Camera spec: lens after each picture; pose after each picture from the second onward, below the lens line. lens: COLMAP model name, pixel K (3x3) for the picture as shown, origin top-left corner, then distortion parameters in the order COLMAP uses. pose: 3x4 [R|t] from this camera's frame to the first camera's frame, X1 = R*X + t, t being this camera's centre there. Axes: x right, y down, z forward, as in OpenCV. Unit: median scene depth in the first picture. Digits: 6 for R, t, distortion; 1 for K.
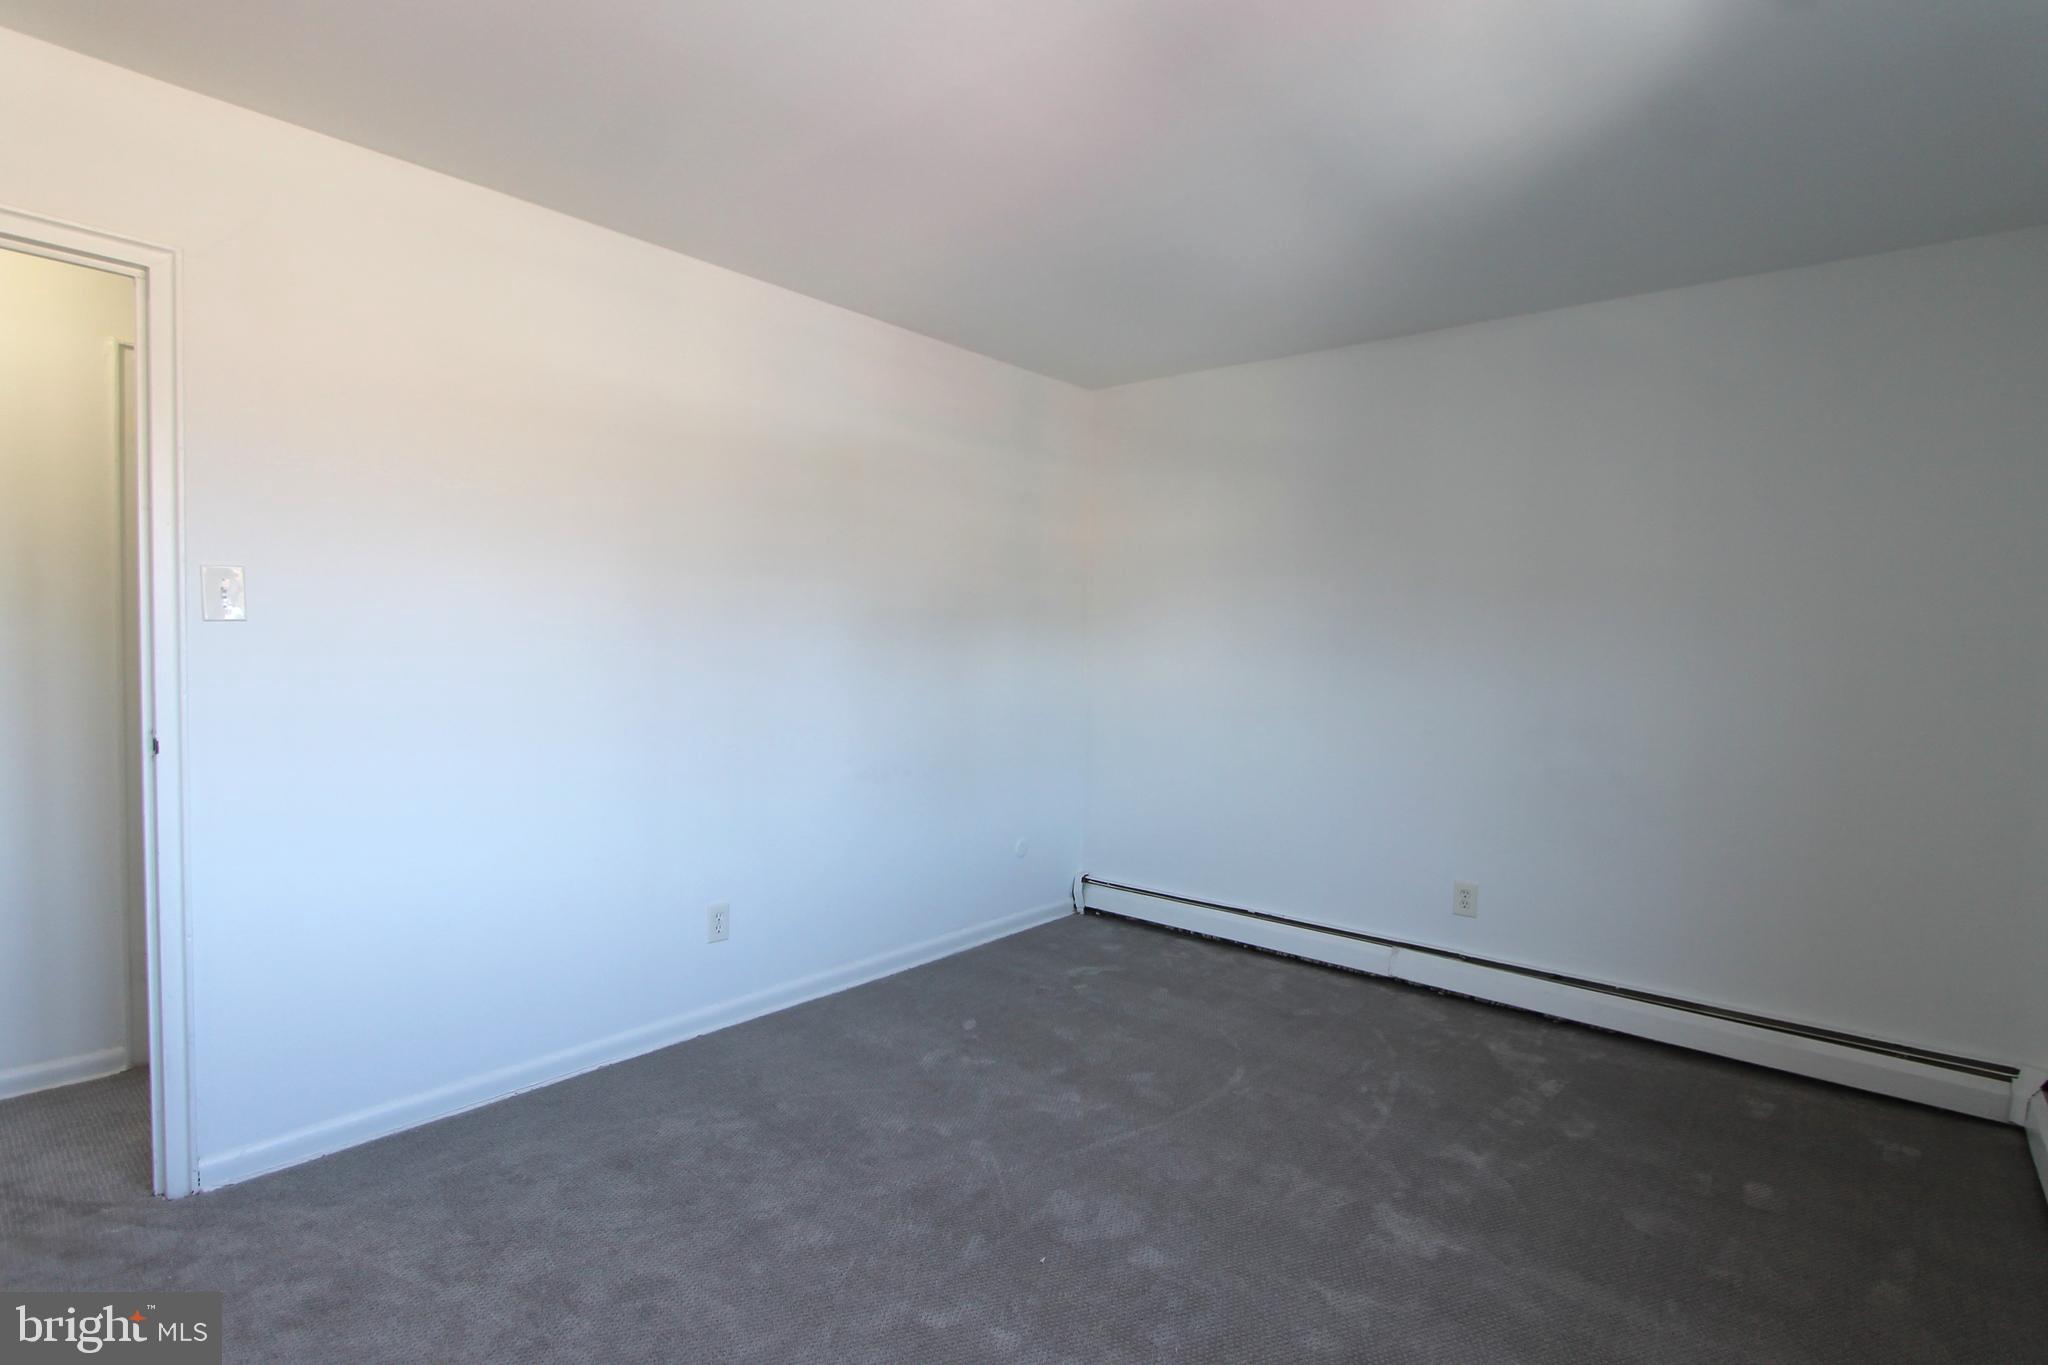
lens RADIAL K [[1020.5, 0, 1023.6], [0, 1020.5, 694.3], [0, 0, 1]] dist [-0.015511, 0.002798]
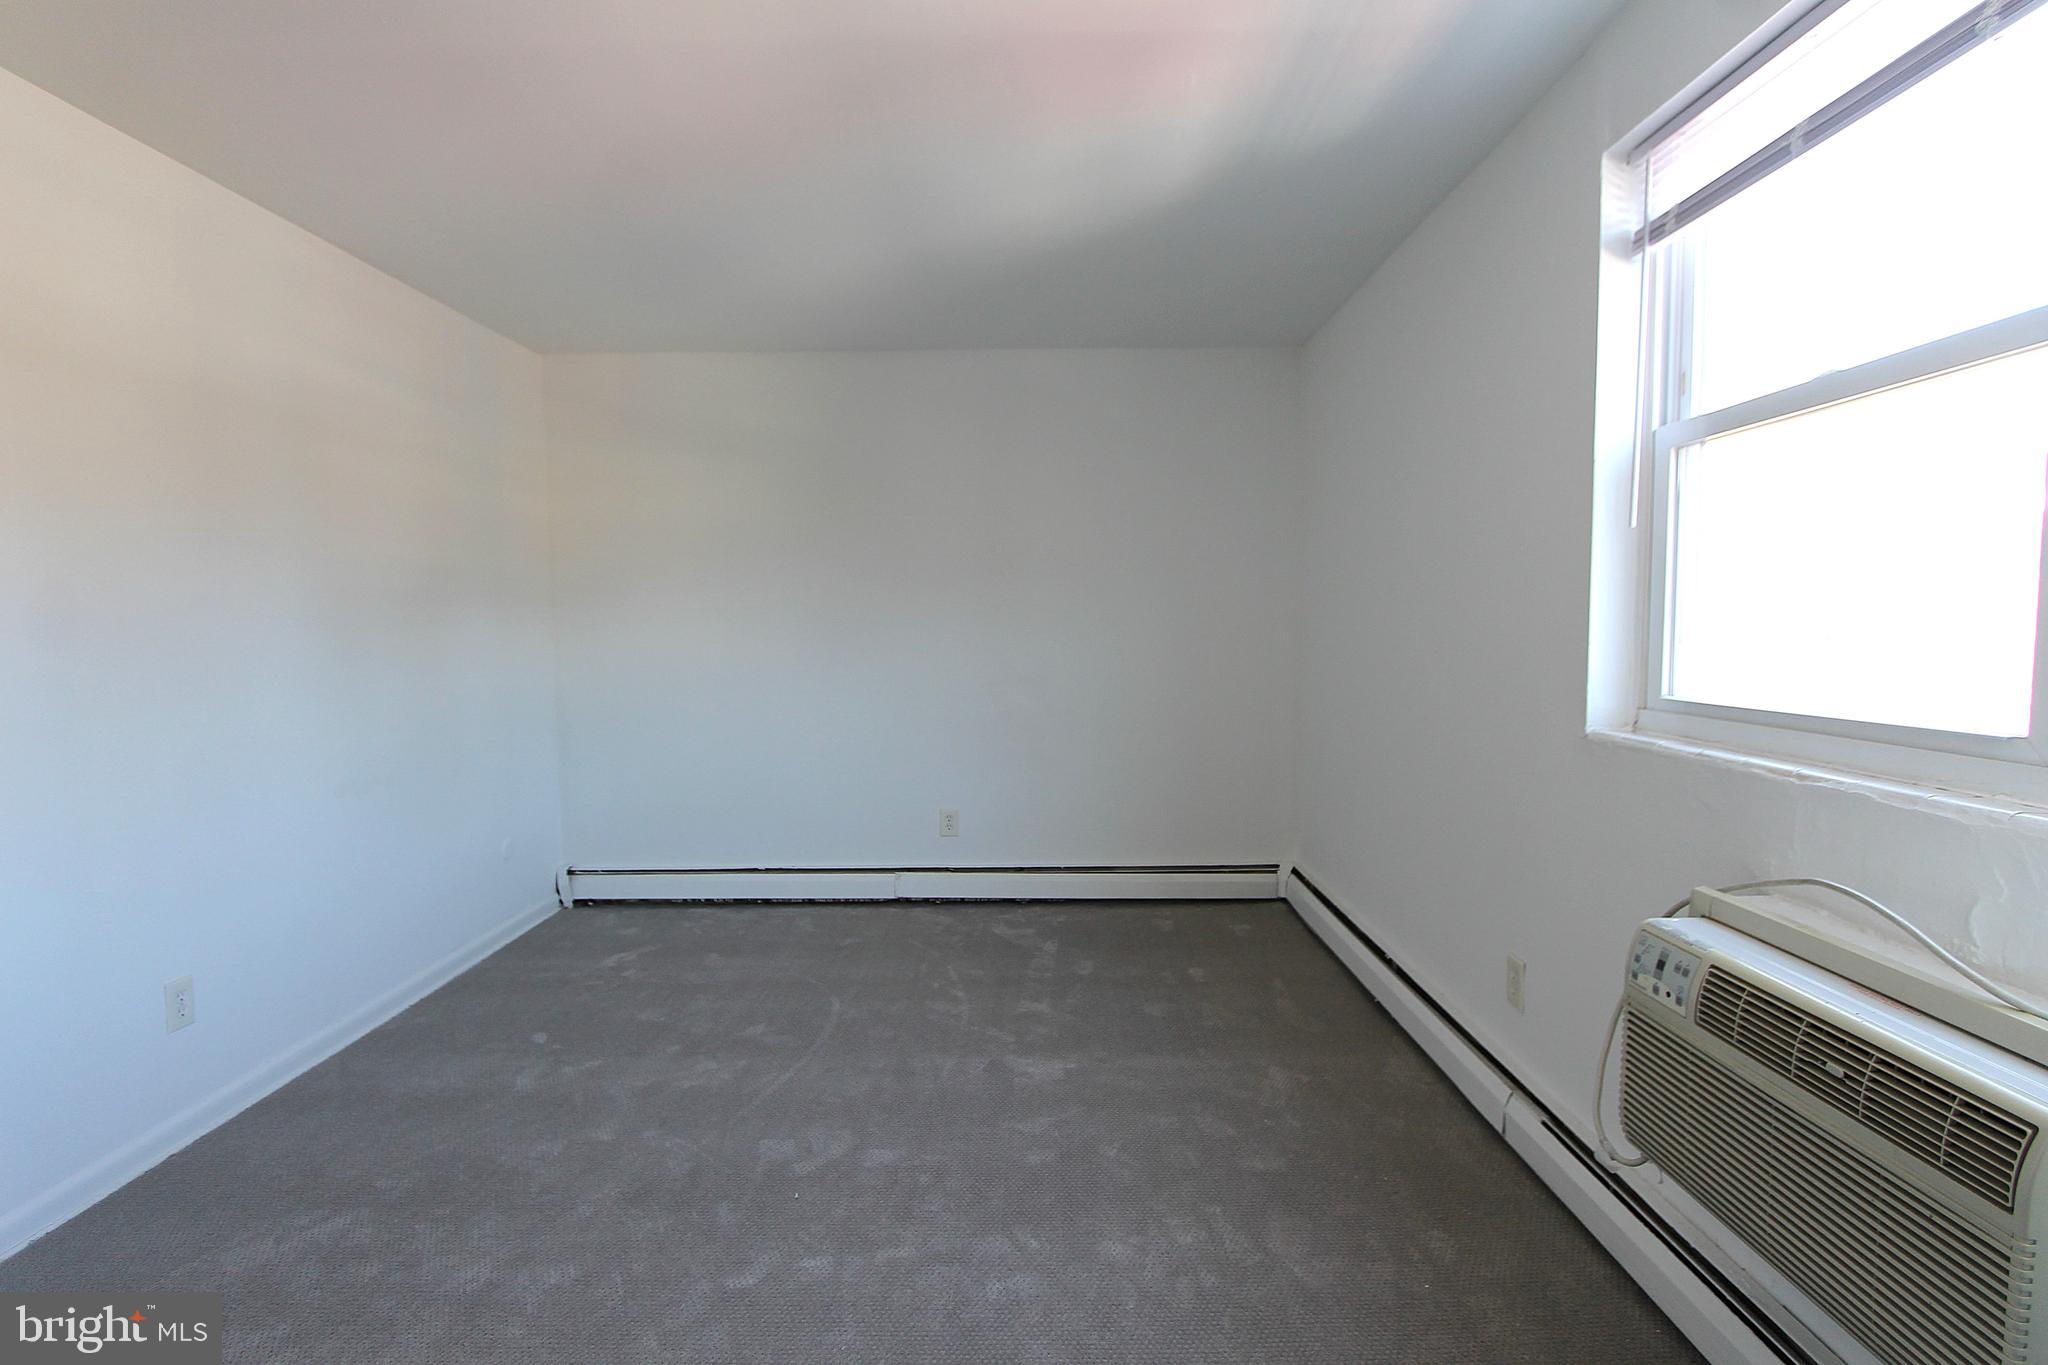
lens RADIAL K [[986.7, 0, 1027.4], [0, 986.7, 689.2], [0, 0, 1]] dist [-0.014637, 0.000946]
pose [[0.753622, -0.069343, 0.653640, -0.329549], [0.054242, 0.997589, 0.043293, -0.008888], [-0.655066, 0.002828, 0.755566, 0.037224]]
